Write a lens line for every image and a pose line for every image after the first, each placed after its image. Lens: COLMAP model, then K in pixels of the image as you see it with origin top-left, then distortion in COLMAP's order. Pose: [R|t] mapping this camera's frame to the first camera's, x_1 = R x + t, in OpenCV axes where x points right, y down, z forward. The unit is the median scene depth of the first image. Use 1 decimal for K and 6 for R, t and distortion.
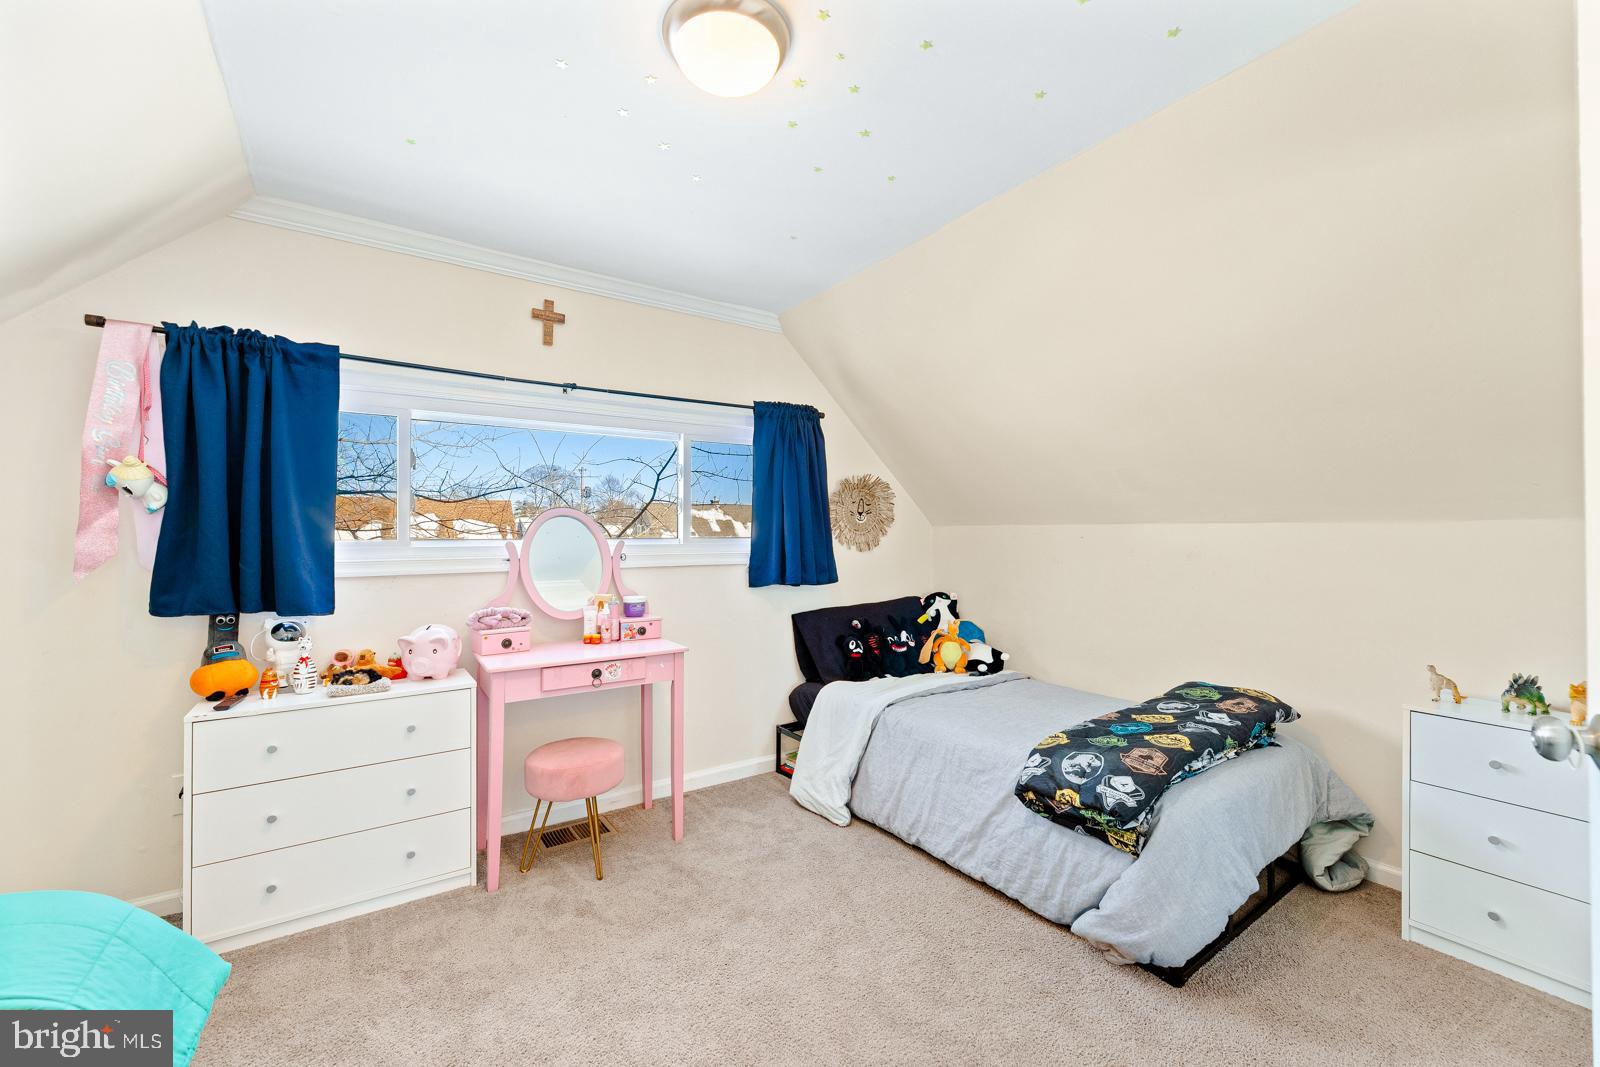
lens RADIAL K [[658.6, 0, 804.2], [0, 658.6, 513.4], [0, 0, 1]] dist [-0.002220, 0.000132]
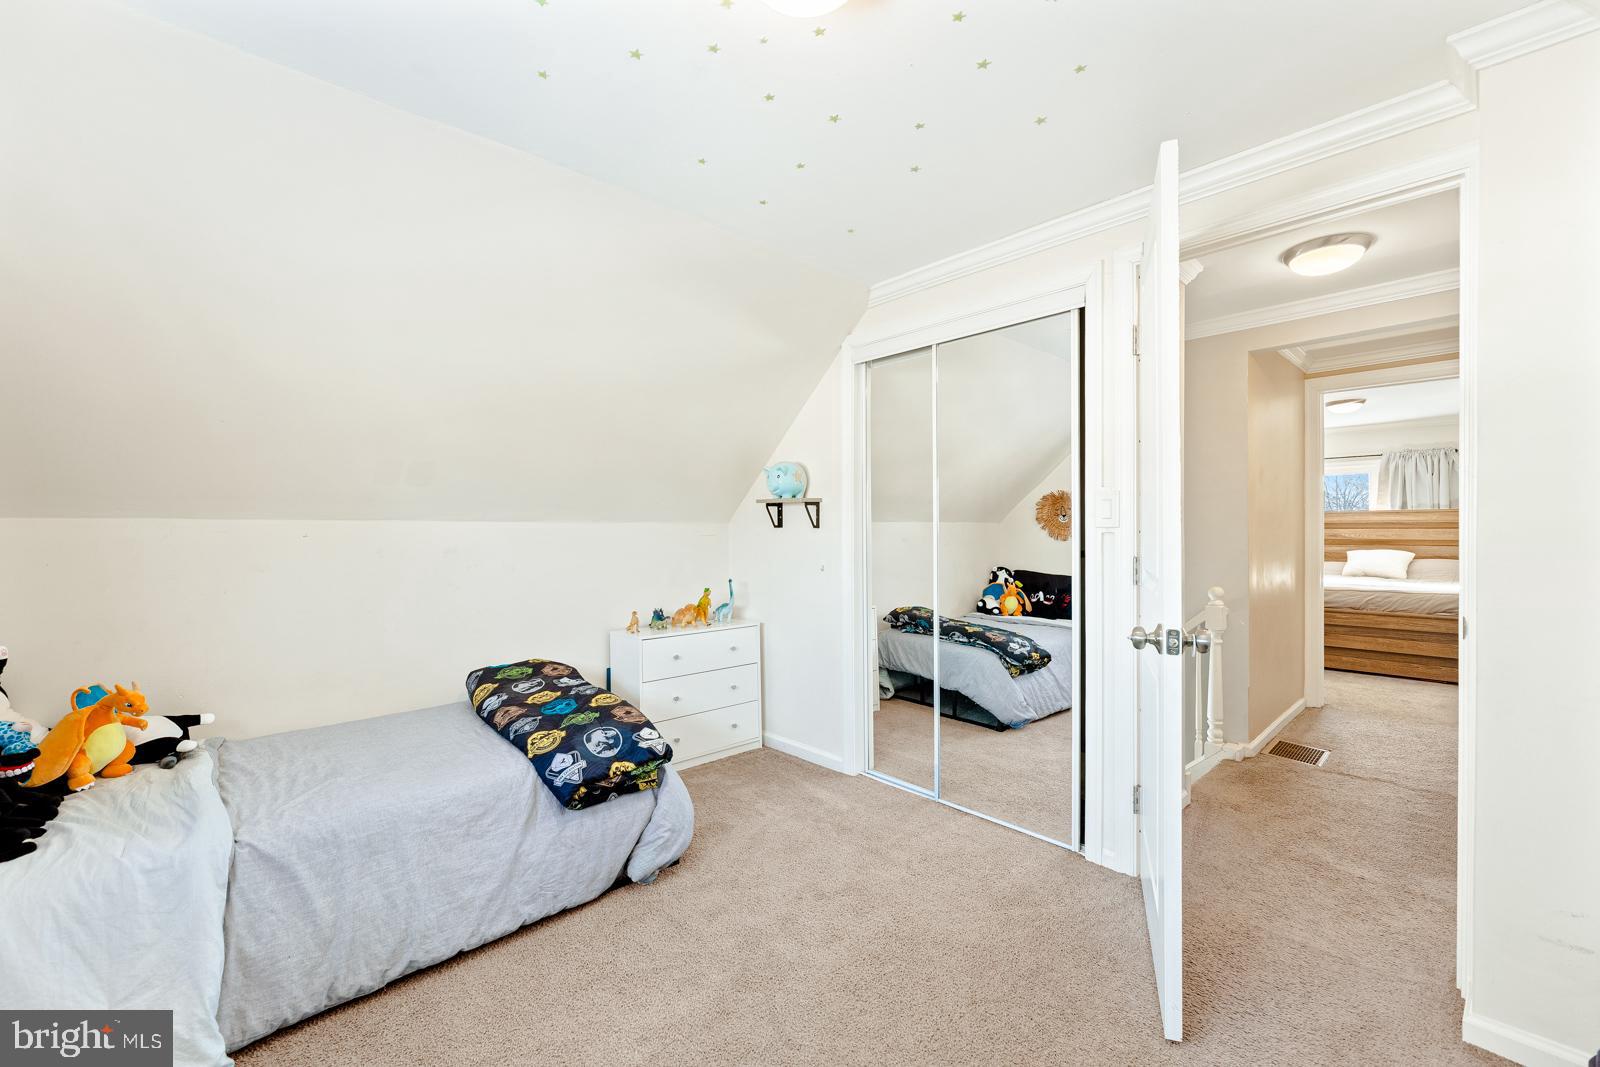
lens RADIAL K [[658.6, 0, 804.2], [0, 658.6, 513.4], [0, 0, 1]] dist [-0.002220, 0.000132]
pose [[-0.153329, 0.022147, 0.987927, -0.642516], [-0.025082, 0.999339, -0.026296, 0.019854], [-0.987857, -0.028811, -0.152672, 0.747256]]
